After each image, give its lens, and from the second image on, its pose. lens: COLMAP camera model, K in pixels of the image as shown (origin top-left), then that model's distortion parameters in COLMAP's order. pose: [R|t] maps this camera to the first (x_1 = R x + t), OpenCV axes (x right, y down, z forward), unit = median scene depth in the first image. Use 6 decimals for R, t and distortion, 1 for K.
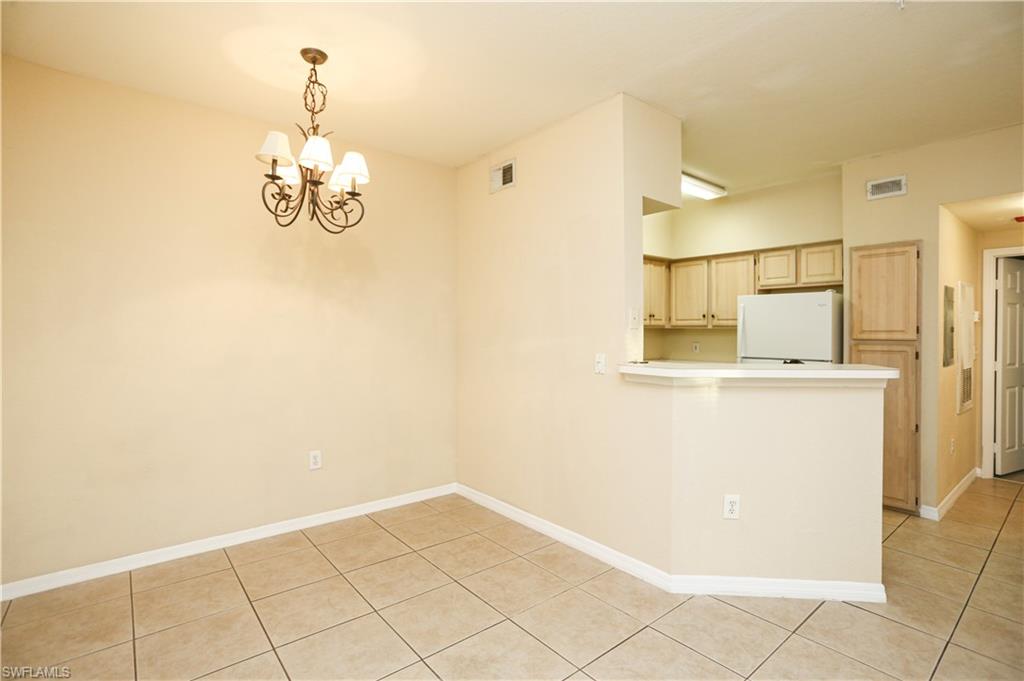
lens RADIAL K [[491.8, 0, 517.7], [0, 491.8, 333.8], [0, 0, 1]] dist [-0.051576, 0.027346]
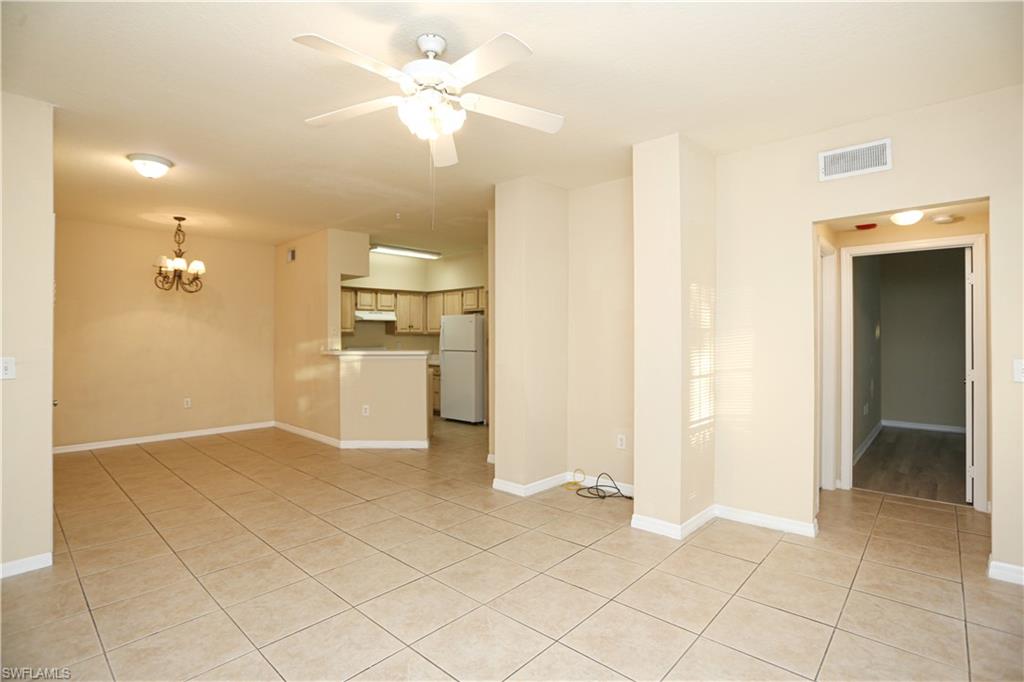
lens RADIAL K [[493.8, 0, 514.4], [0, 493.8, 332.8], [0, 0, 1]] dist [-0.073536, 0.031408]
pose [[0.990702, -0.002404, 0.136032, 0.567634], [0.004191, 0.999909, -0.012849, 0.009822], [-0.135988, 0.013300, 0.990621, -0.988142]]
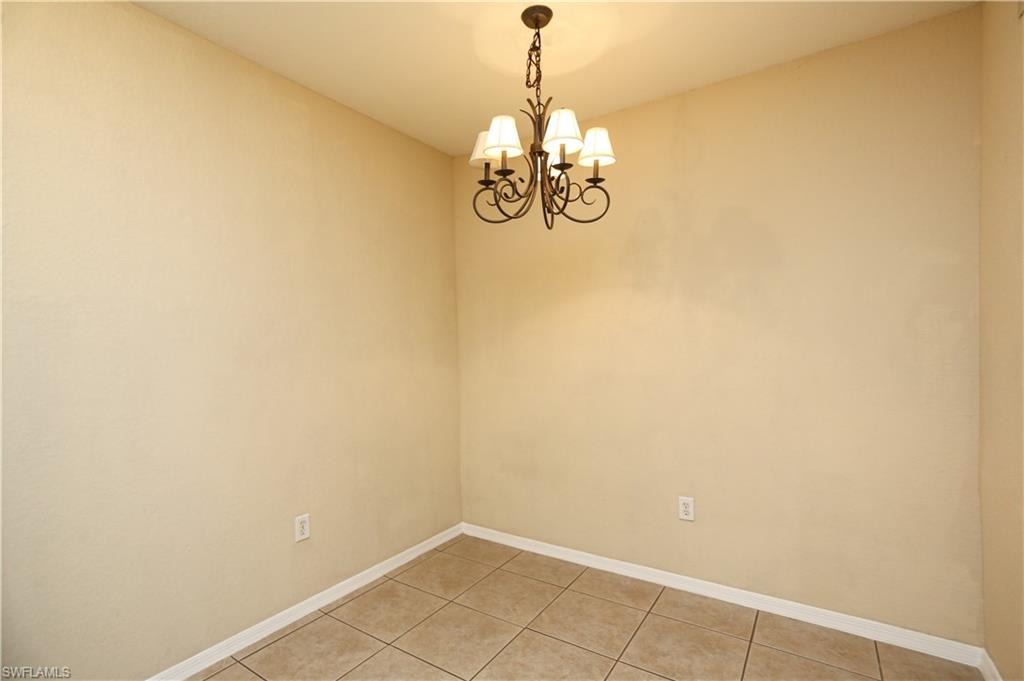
lens RADIAL K [[486.6, 0, 494.8], [0, 486.6, 359.1], [0, 0, 1]] dist [-0.025221, 0.026963]
pose [[0.273773, 0.013038, -0.961706, 0.238343], [0.007258, 0.999852, 0.015621, 0.000883], [0.961767, -0.011257, 0.273638, 0.452253]]
